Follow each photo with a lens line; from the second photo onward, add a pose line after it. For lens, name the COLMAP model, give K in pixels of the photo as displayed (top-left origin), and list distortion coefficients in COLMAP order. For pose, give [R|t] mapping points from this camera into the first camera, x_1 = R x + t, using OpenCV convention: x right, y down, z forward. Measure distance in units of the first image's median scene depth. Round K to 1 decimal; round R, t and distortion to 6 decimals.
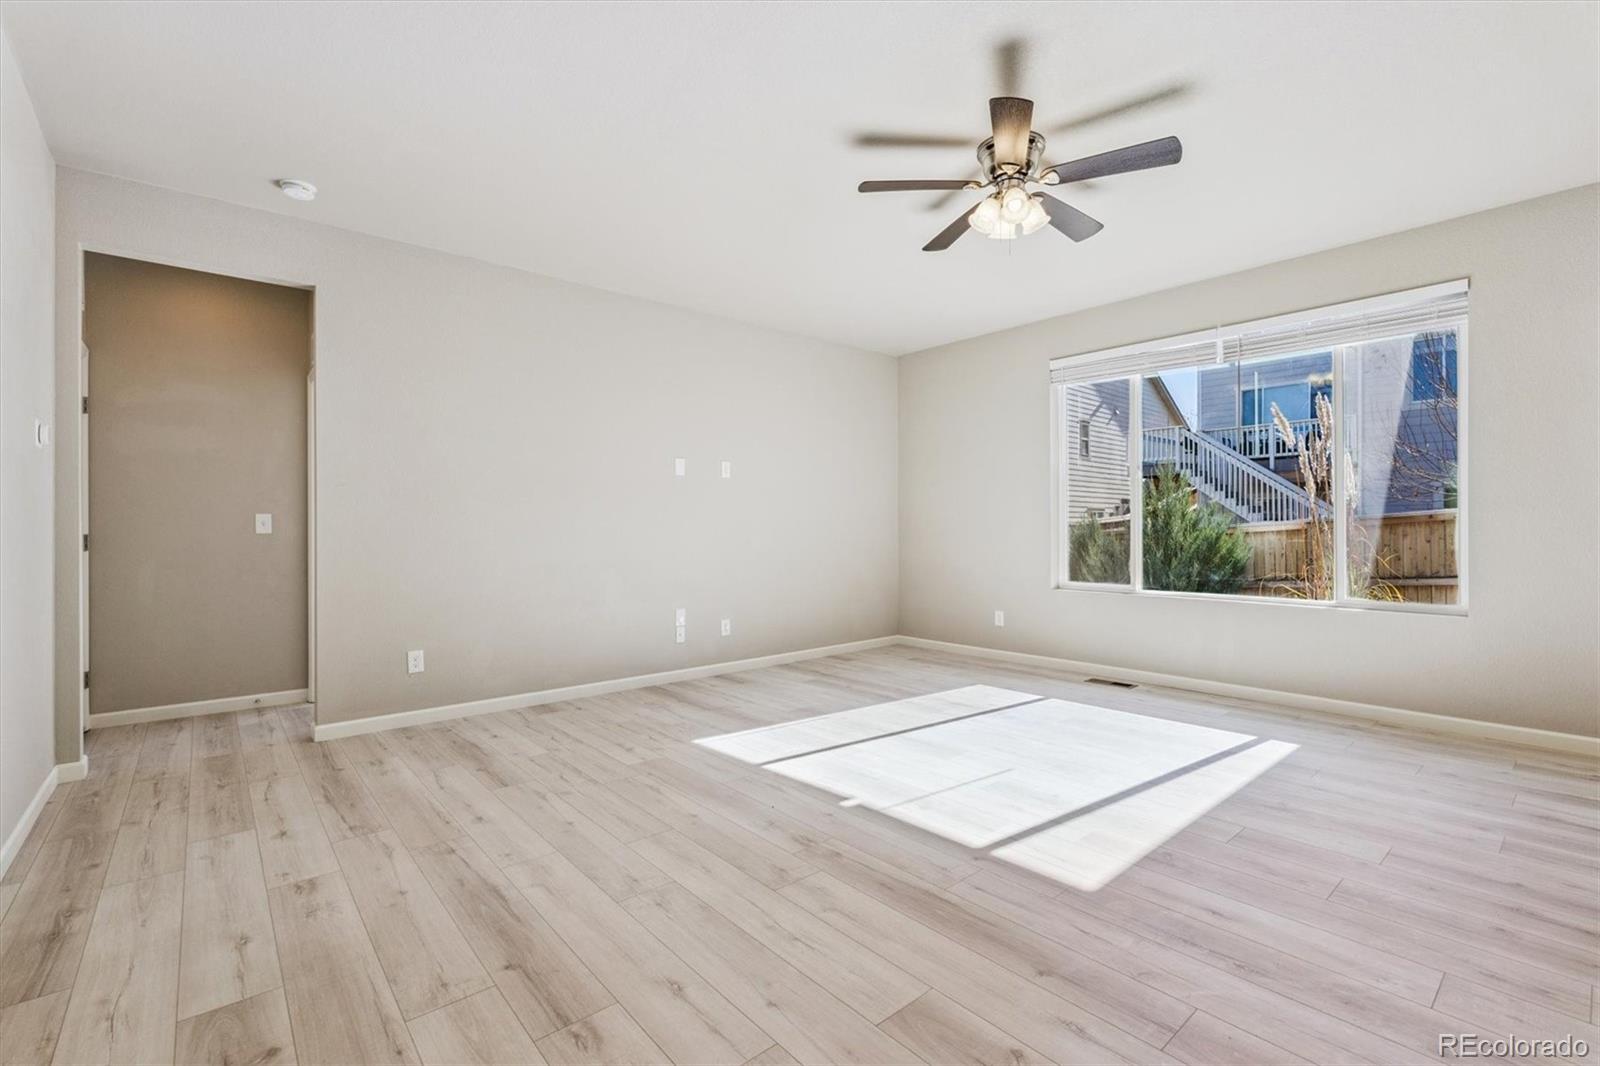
lens RADIAL K [[696.2, 0, 804.2], [0, 696.2, 539.4], [0, 0, 1]] dist [-0.010640, 0.001020]
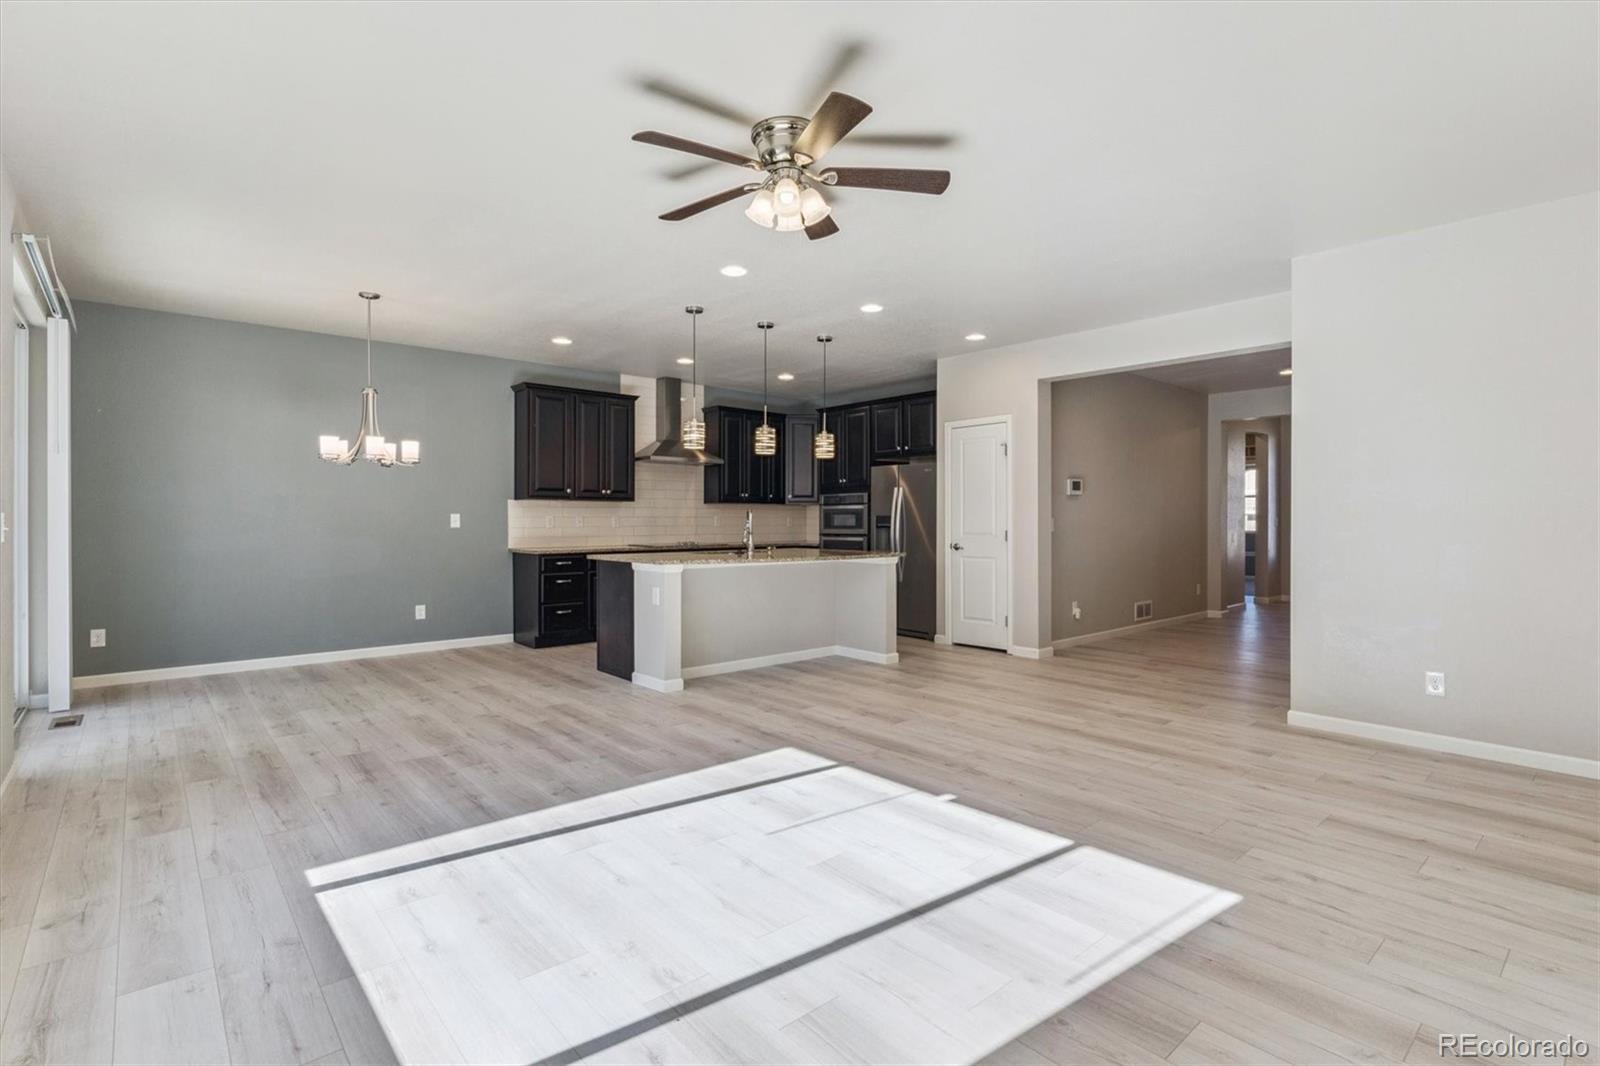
lens RADIAL K [[751.5, 0, 803.7], [0, 751.5, 512.6], [0, 0, 1]] dist [-0.003907, -0.001474]
pose [[-0.999980, 0.000611, -0.006285, 0.299144], [0.000601, 0.999999, 0.001564, -0.059220], [0.006286, 0.001561, -0.999979, 2.162510]]
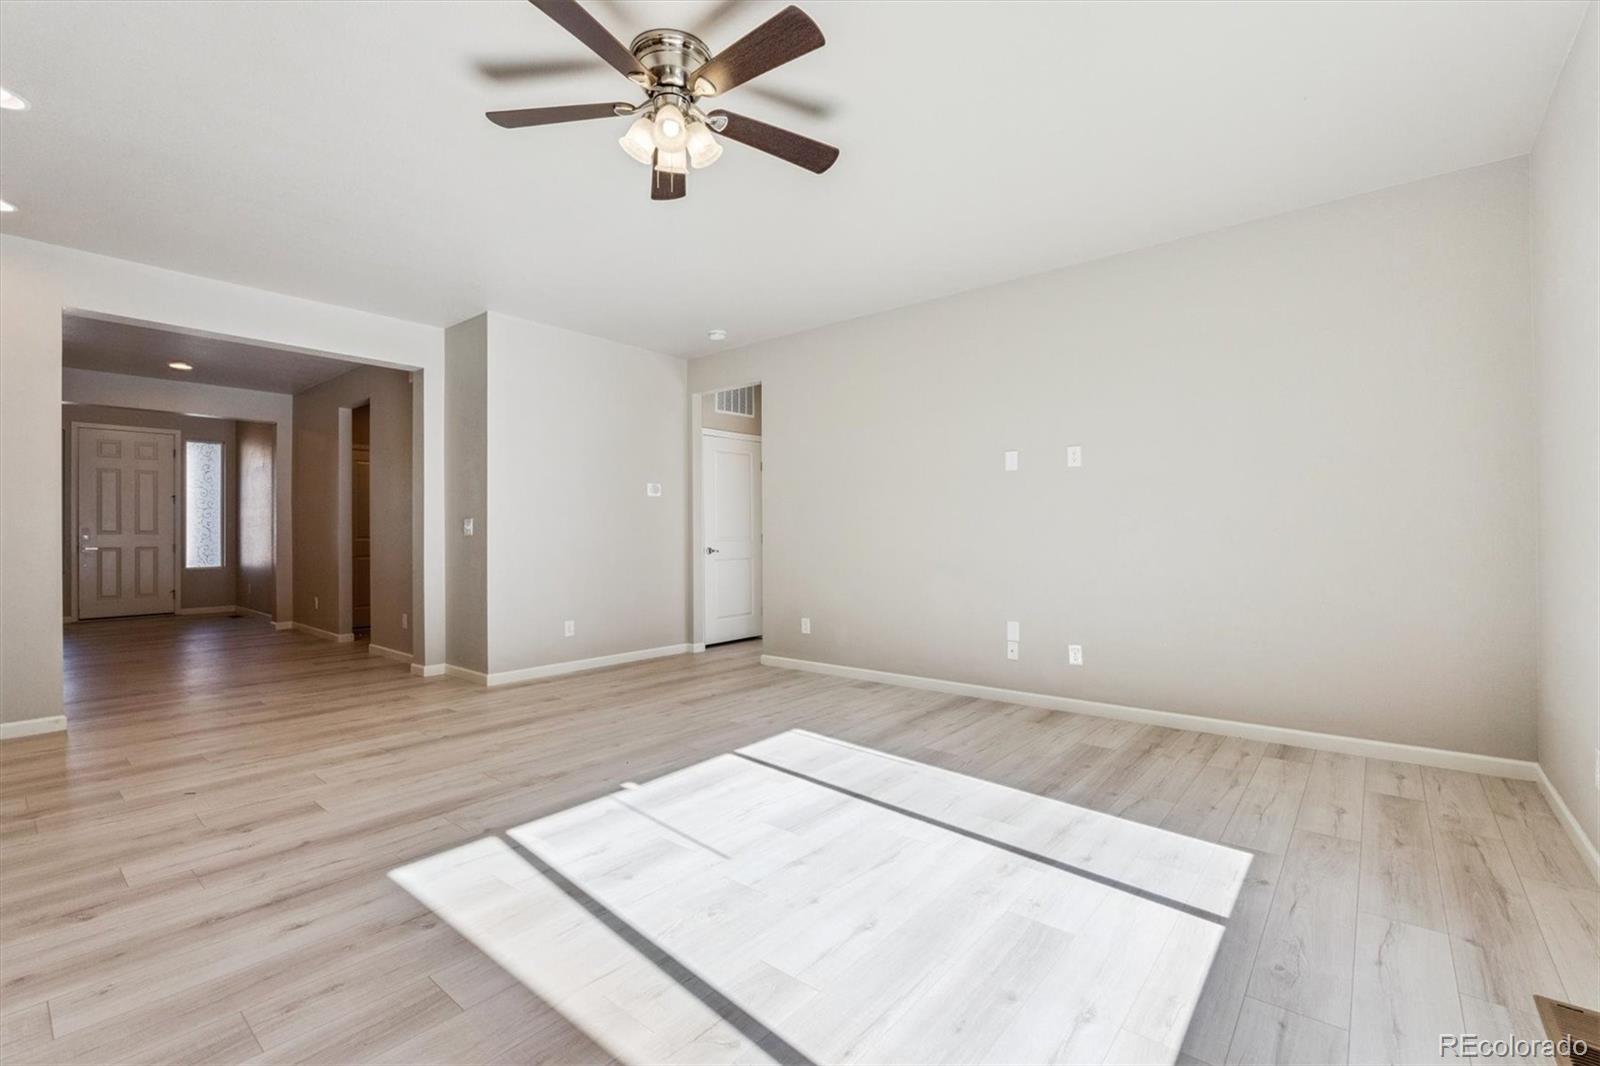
lens RADIAL K [[696.2, 0, 800.2], [0, 696.2, 527.4], [0, 0, 1]] dist [-0.010640, 0.001020]
pose [[0.161654, -0.009741, -0.986799, 1.183475], [-0.009445, 0.999890, -0.011417, -0.009821], [0.986802, 0.011166, 0.161544, 1.090354]]
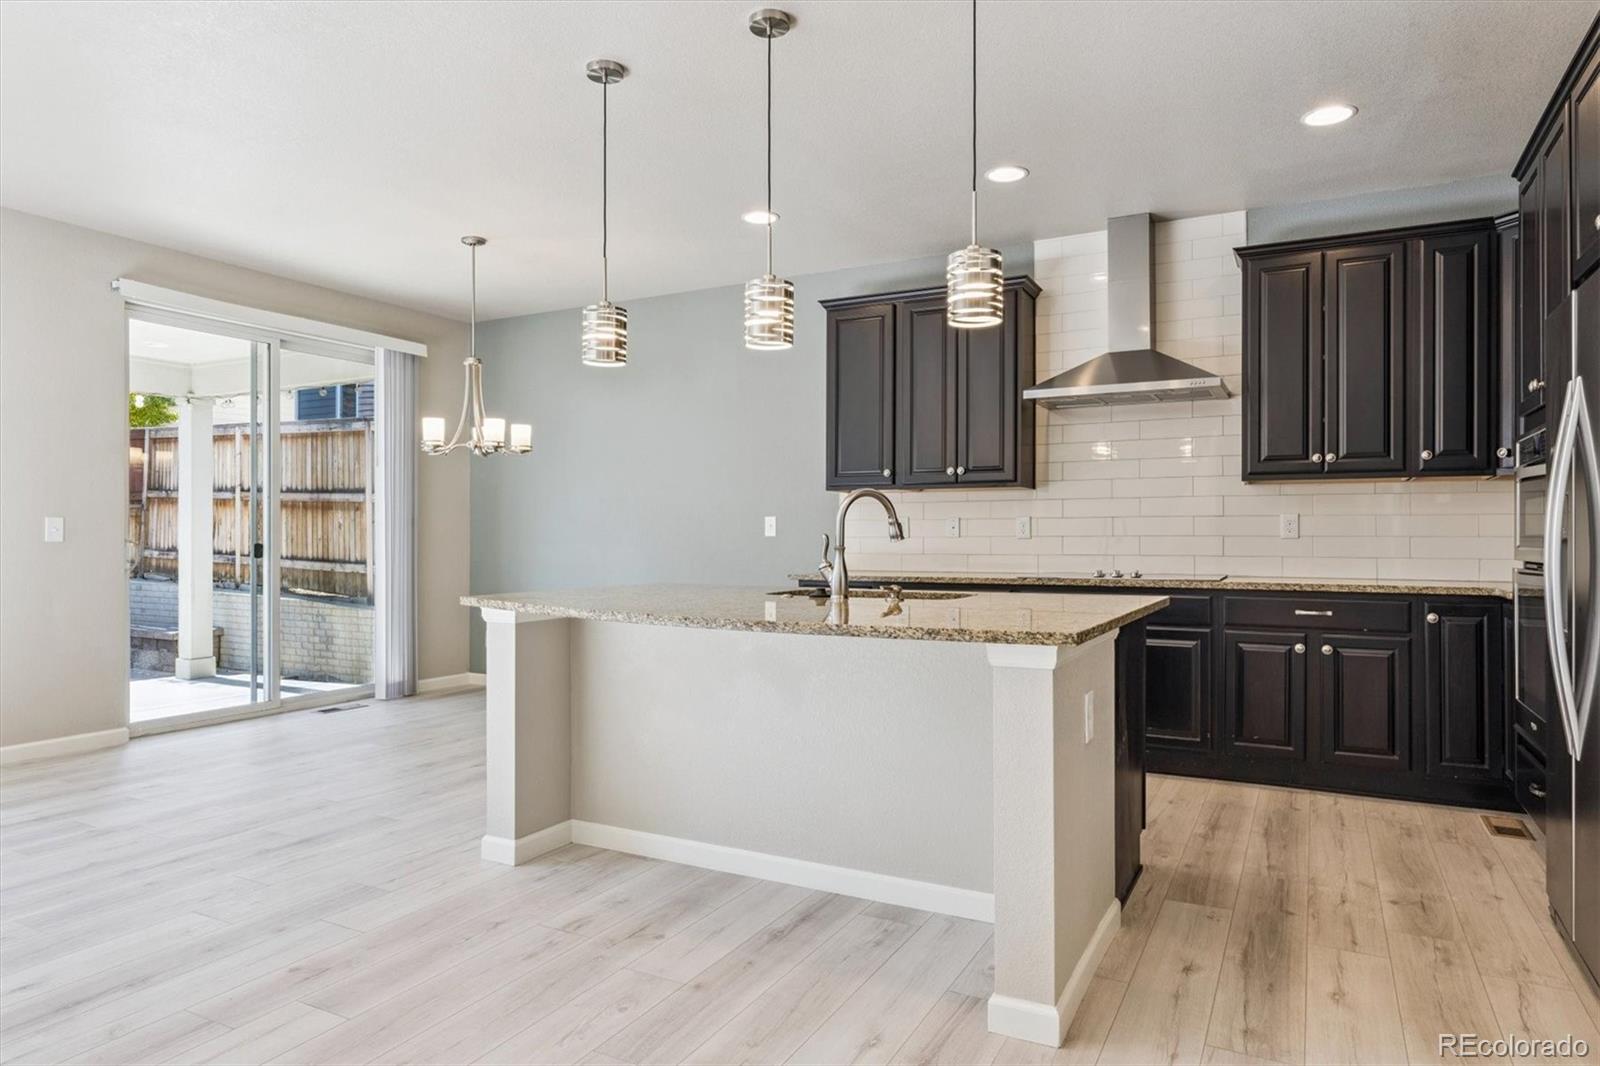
lens RADIAL K [[958.5, 0, 808.3], [0, 958.5, 535.6], [0, 0, 1]] dist [-0.008696, 0.003331]
pose [[-0.361400, 0.001148, 0.932410, -0.633254], [0.013042, 0.999908, 0.003824, -0.016023], [-0.932320, 0.013543, -0.361382, 0.360431]]
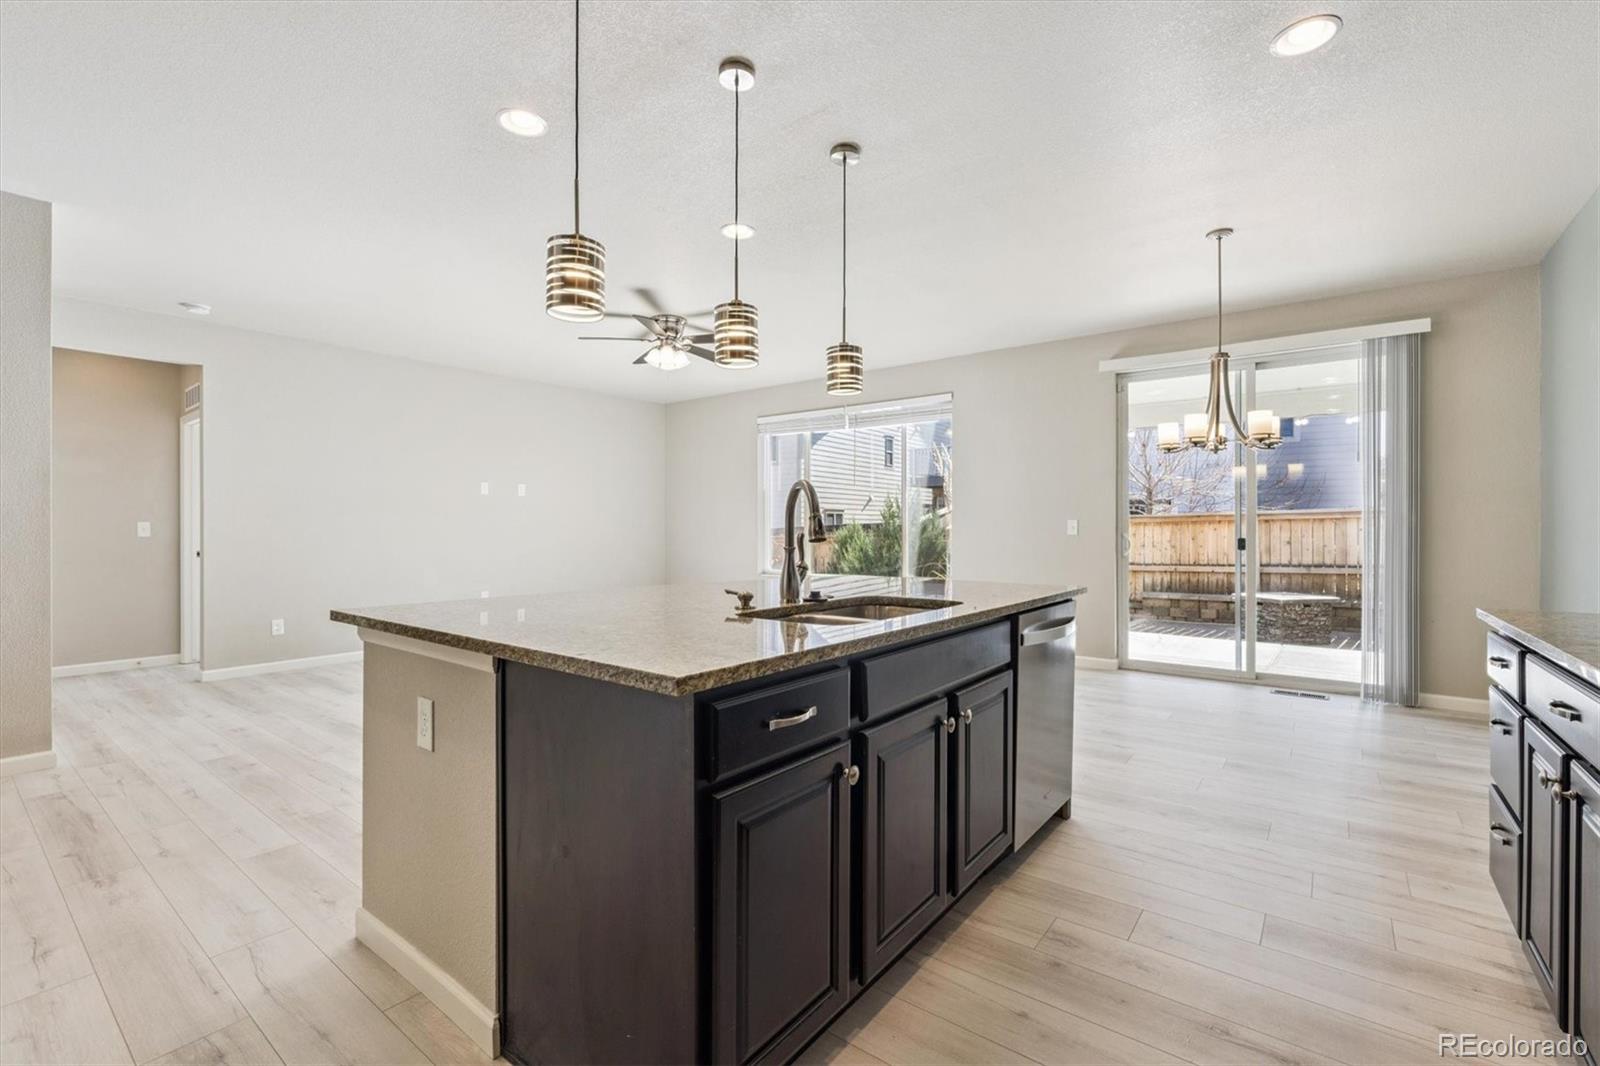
lens RADIAL K [[696.2, 0, 805.7], [0, 696.2, 536.4], [0, 0, 1]] dist [-0.010640, 0.001020]
pose [[0.979323, 0.000034, 0.202302, 0.302416], [0.000691, 0.999994, -0.003510, -0.005861], [-0.202300, 0.003577, 0.979317, -0.866604]]
